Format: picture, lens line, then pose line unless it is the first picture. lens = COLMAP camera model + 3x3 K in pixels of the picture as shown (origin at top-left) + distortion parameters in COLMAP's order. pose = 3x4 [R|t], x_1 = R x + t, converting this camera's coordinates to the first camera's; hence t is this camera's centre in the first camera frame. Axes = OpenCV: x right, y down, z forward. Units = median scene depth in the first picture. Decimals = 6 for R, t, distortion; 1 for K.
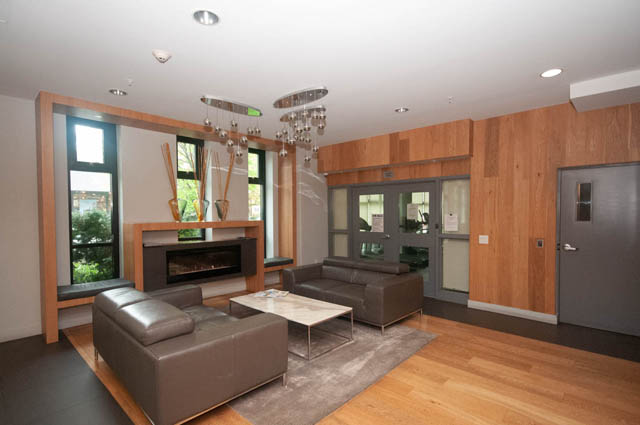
lens RADIAL K [[322.9, 0, 305.3], [0, 322.9, 213.6], [0, 0, 1]] dist [0.031897, 0.000163]
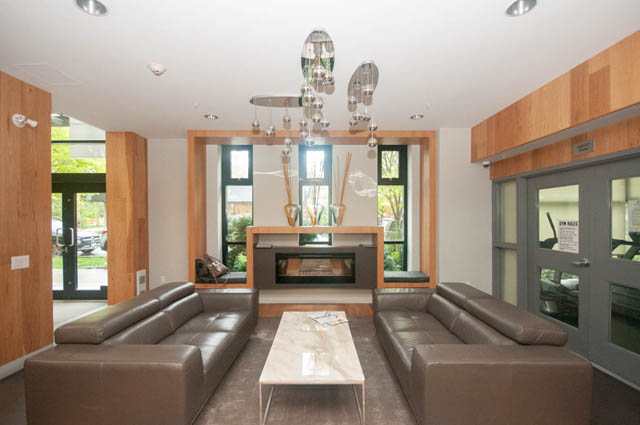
lens RADIAL K [[288.1, 0, 317.7], [0, 288.1, 222.7], [0, 0, 1]] dist [0.000371, -0.000375]
pose [[0.699220, 0.015469, -0.714739, 0.311490], [-0.000793, 0.999782, 0.020863, -0.006048], [0.714906, -0.014022, 0.699080, 0.369788]]
